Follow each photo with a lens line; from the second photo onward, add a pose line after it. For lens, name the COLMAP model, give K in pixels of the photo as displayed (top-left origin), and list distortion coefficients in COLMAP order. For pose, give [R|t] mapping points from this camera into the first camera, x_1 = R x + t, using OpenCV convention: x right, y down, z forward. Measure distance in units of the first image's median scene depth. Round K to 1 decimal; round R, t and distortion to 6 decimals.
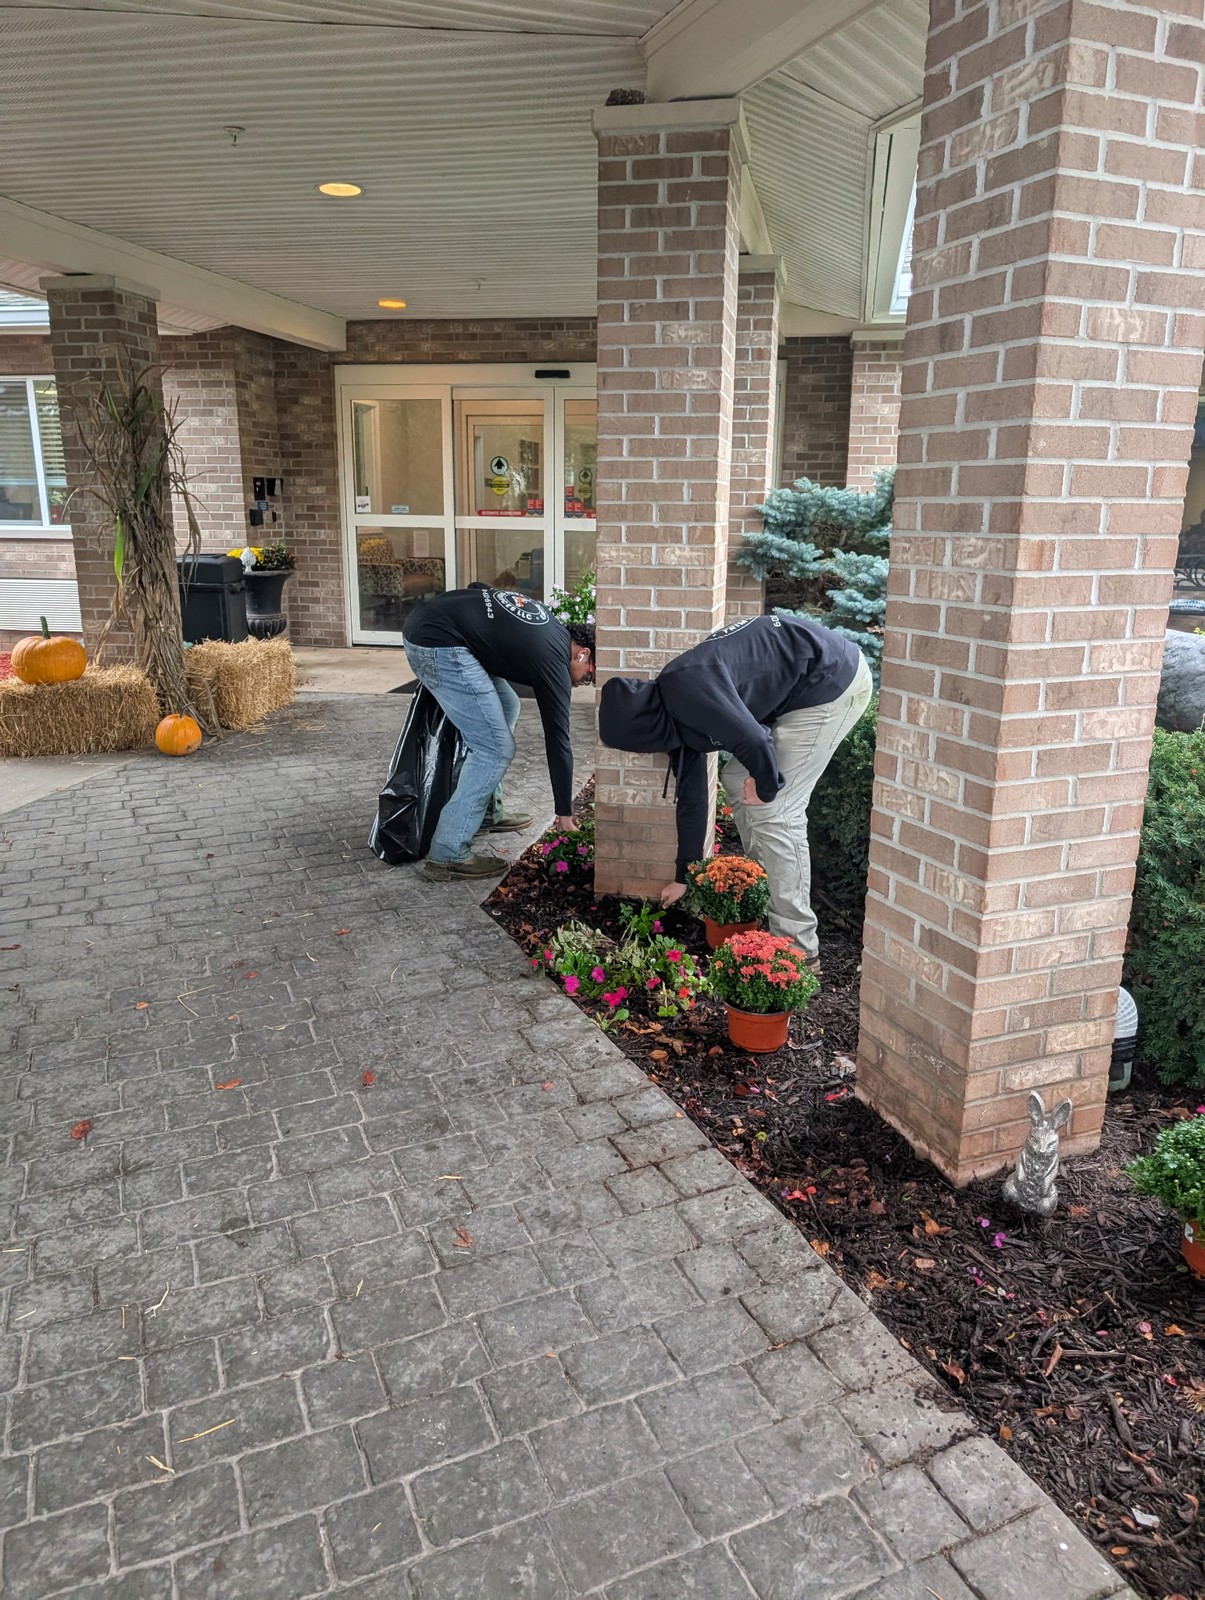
lens RADIAL K [[1150.9, 0, 611.1], [0, 1150.9, 803.6], [0, 0, 1]] dist [0.022435, -0.018265]
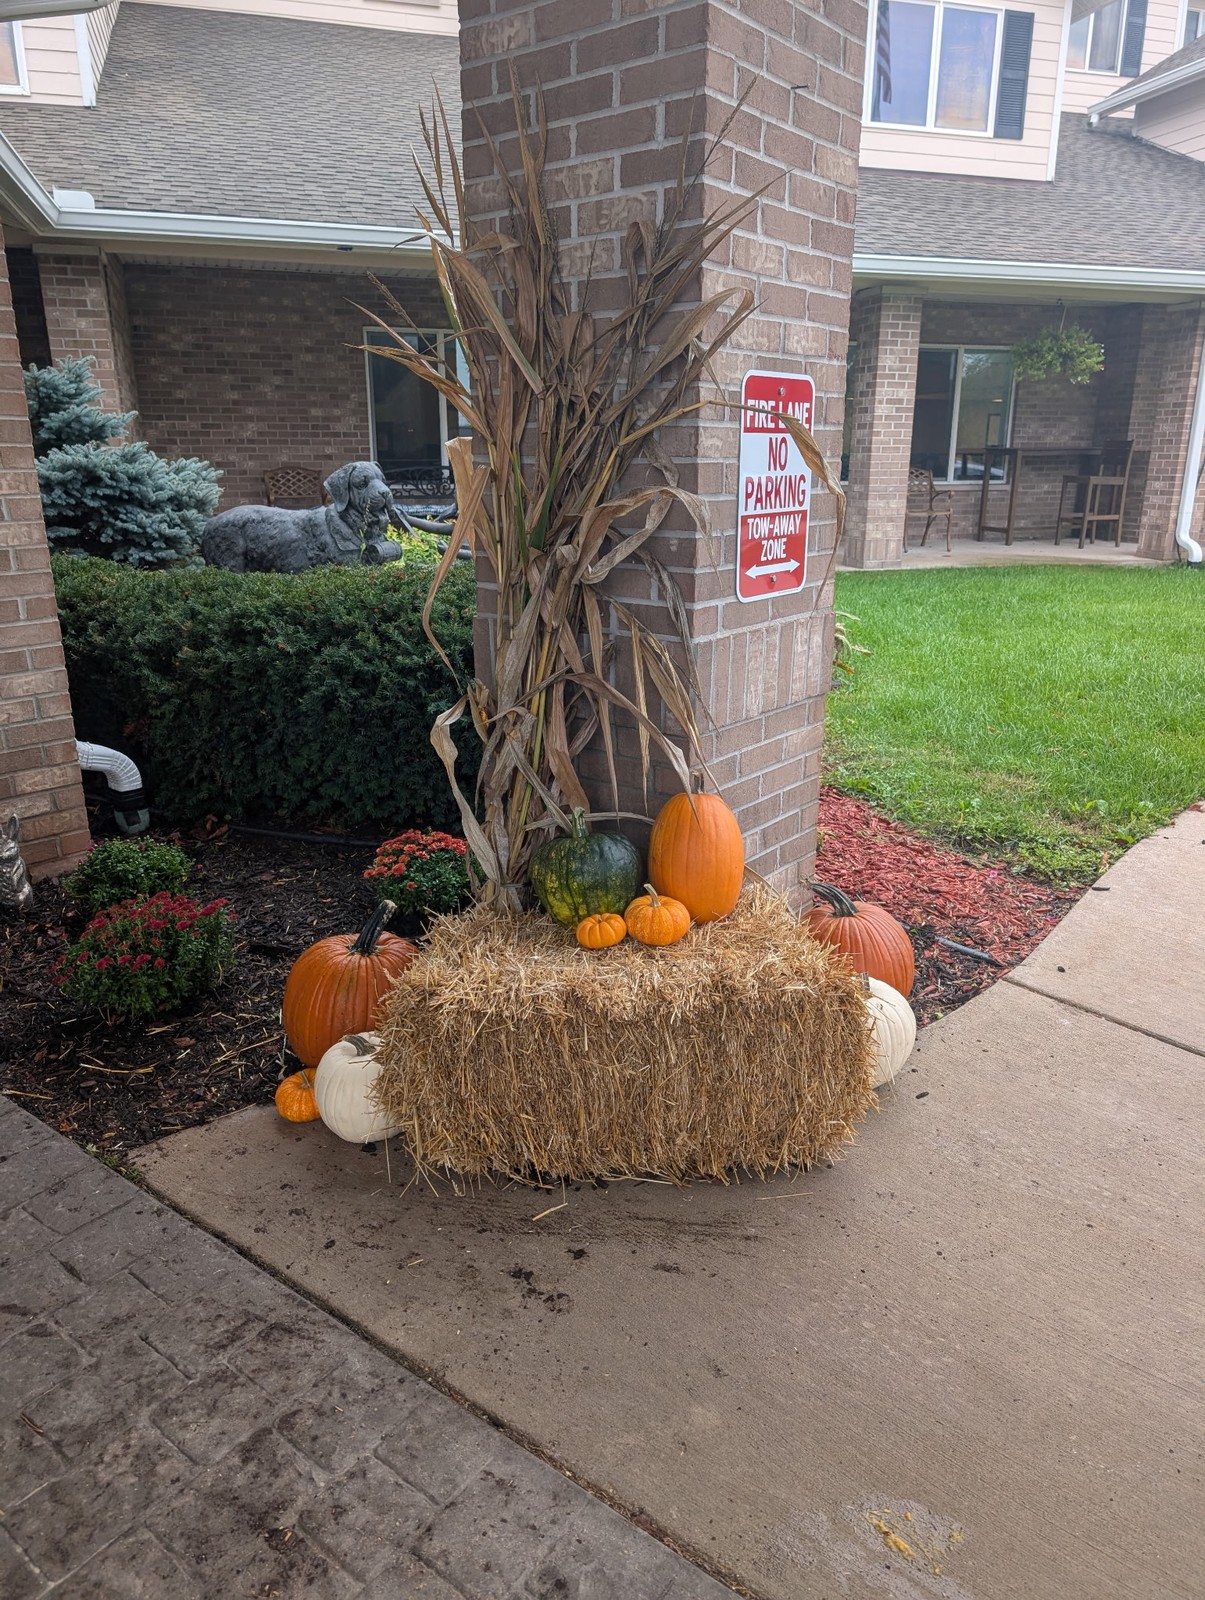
lens RADIAL K [[1150.9, 0, 608.4], [0, 1150.9, 821.8], [0, 0, 1]] dist [0.022435, -0.018265]
pose [[0.880736, -0.155106, 0.447488, 0.362690], [0.127319, 0.987611, 0.091733, 0.206127], [-0.456173, -0.023819, 0.889572, -0.478663]]
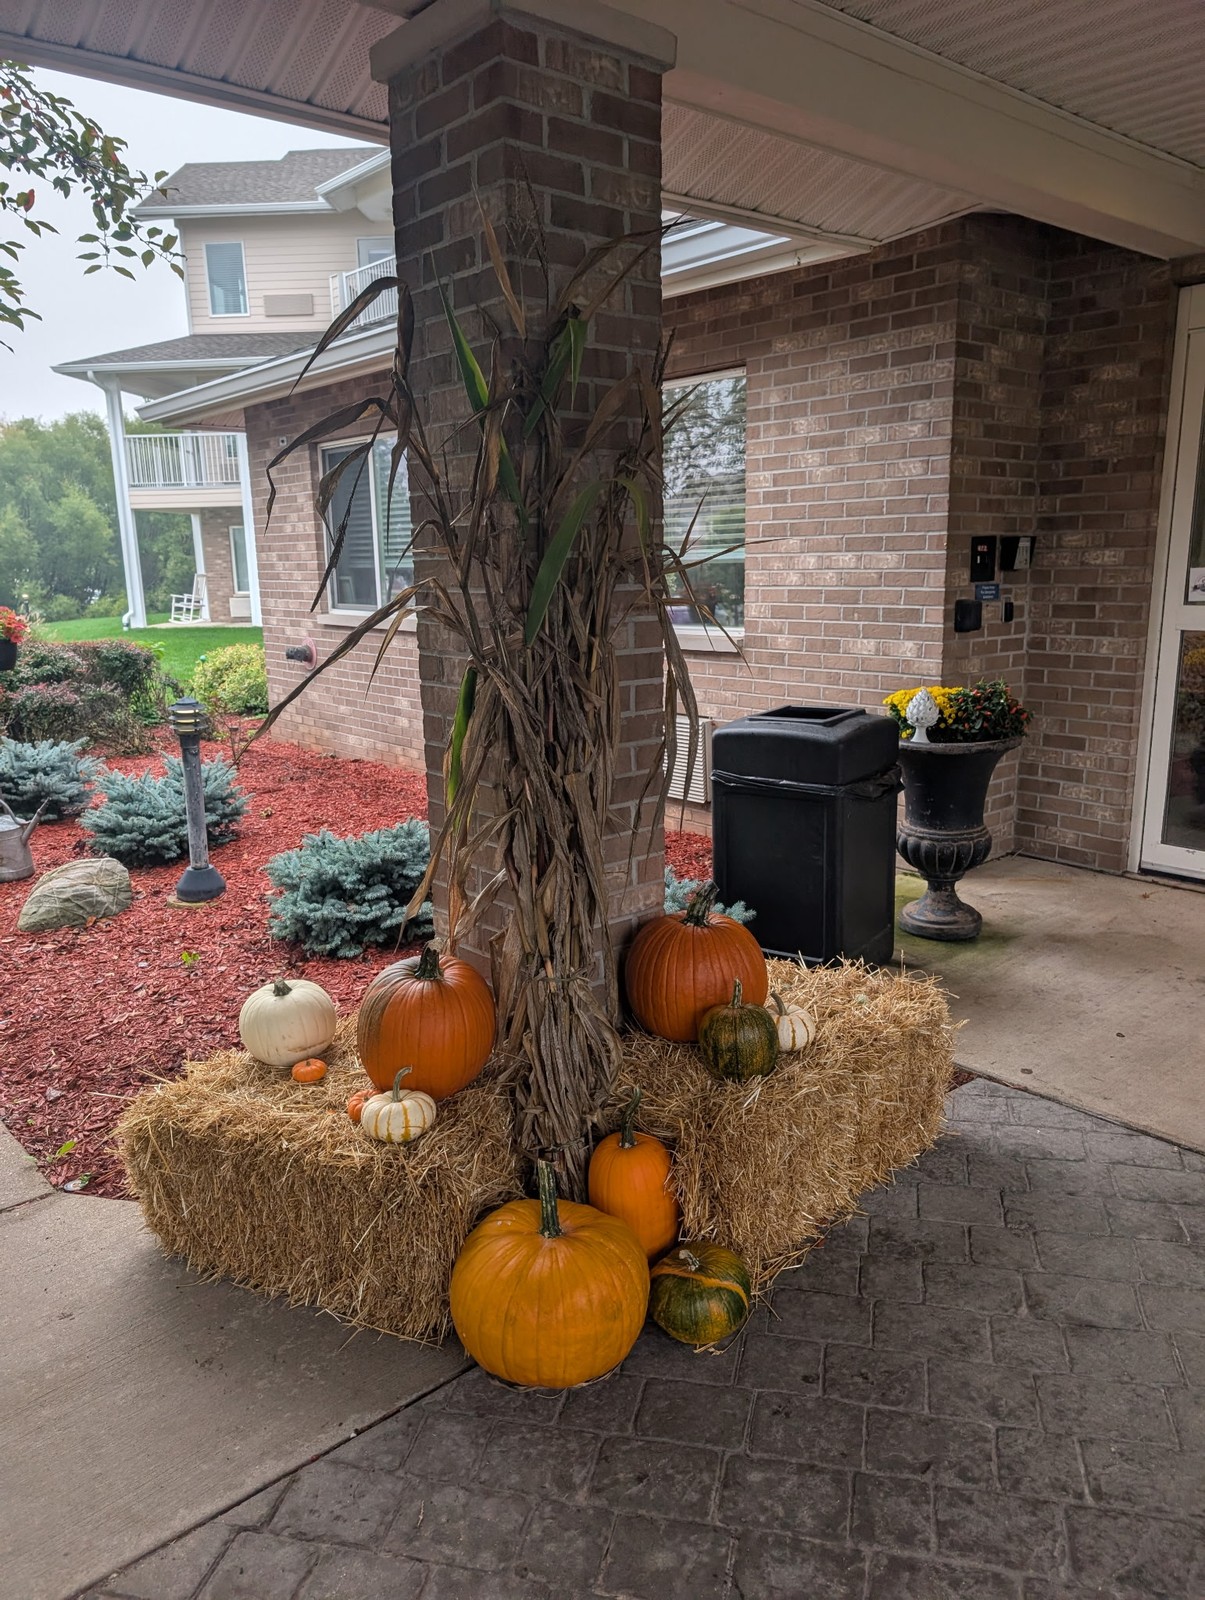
lens RADIAL K [[1150.9, 0, 612.1], [0, 1150.9, 819.8], [0, 0, 1]] dist [0.022435, -0.018265]
pose [[0.790035, 0.111602, -0.602819, -0.414425], [-0.127196, 0.991734, 0.016904, -0.524854], [0.599722, 0.063321, 0.797699, 1.809207]]
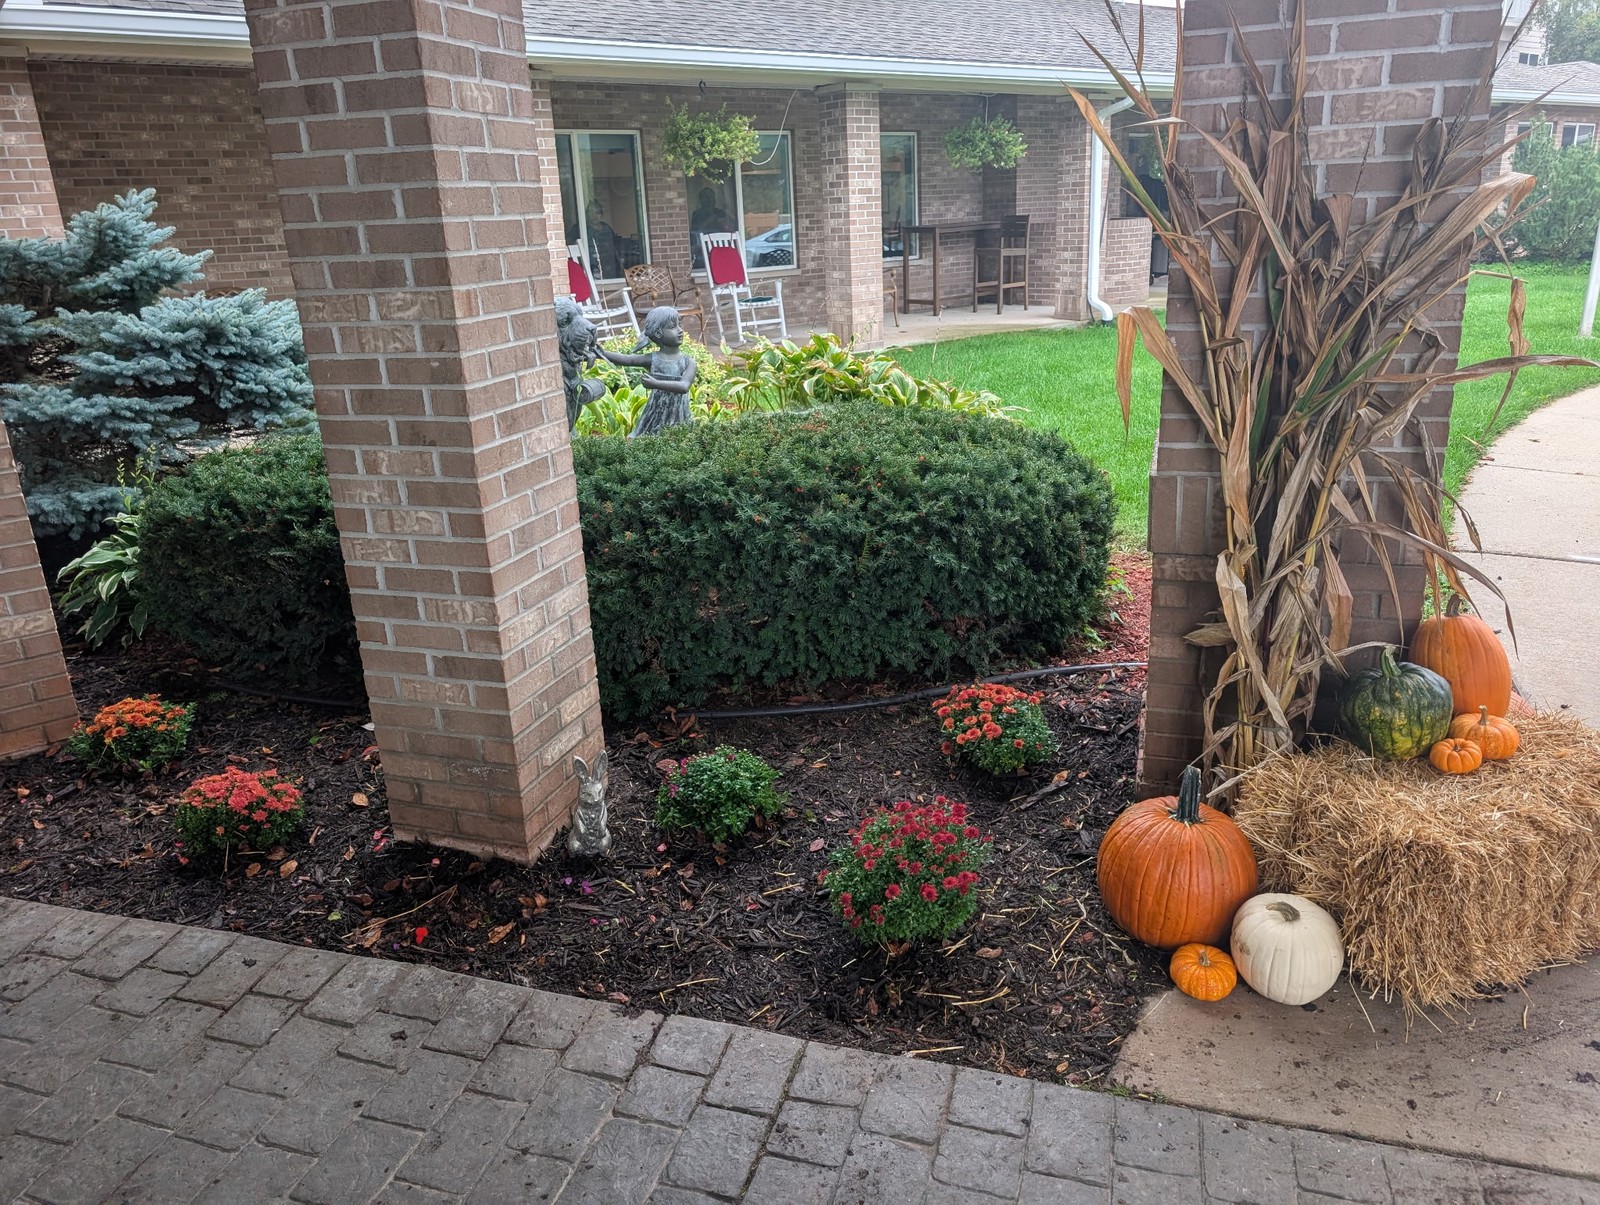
lens RADIAL K [[1150.9, 0, 820.5], [0, 1150.9, 583.0], [0, 0, 1]] dist [0.022435, -0.018265]
pose [[0.645745, -0.271189, 0.713771, -0.239145], [0.237660, 0.959753, 0.149637, -0.034038], [-0.725624, 0.073008, 0.684207, 0.001876]]
